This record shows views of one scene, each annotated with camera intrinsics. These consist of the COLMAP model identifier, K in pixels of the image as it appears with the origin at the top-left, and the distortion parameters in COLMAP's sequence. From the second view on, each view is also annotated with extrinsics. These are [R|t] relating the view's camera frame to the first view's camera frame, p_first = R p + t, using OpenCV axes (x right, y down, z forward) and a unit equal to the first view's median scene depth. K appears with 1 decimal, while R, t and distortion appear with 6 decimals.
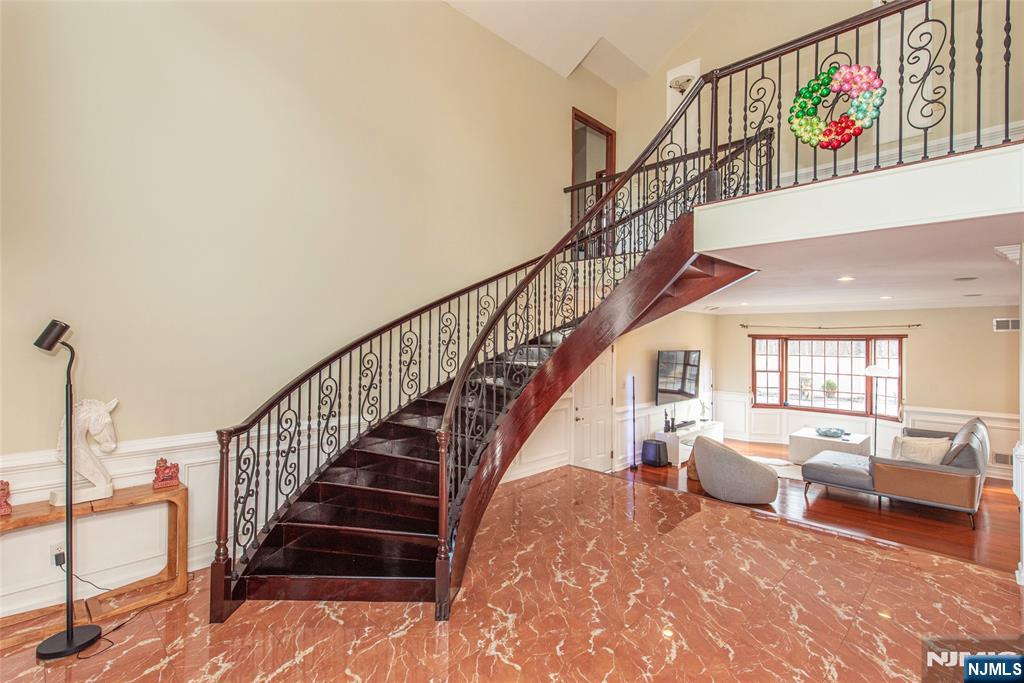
lens RADIAL K [[449.8, 0, 511.6], [0, 449.8, 338.5], [0, 0, 1]] dist [0.001038, -0.000719]
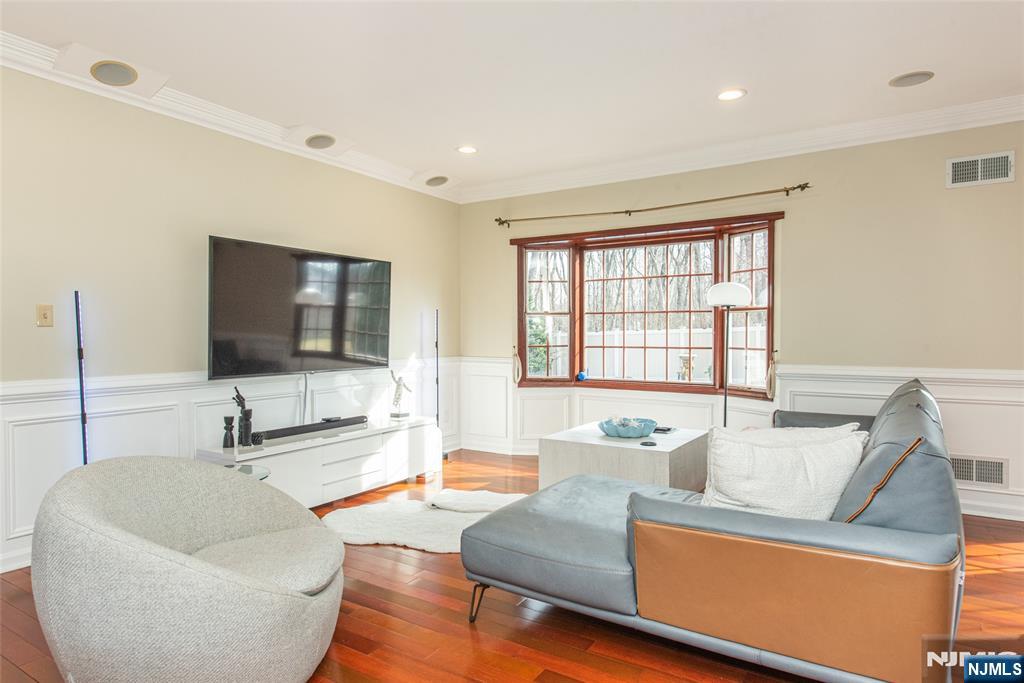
lens RADIAL K [[601.9, 0, 478.2], [0, 601.9, 338.2], [0, 0, 1]] dist [0.034410, 0.000068]
pose [[0.977558, -0.015108, 0.210124, 0.431807], [0.010962, 0.999722, 0.020882, 0.104281], [-0.210381, -0.018111, 0.977452, 0.443488]]
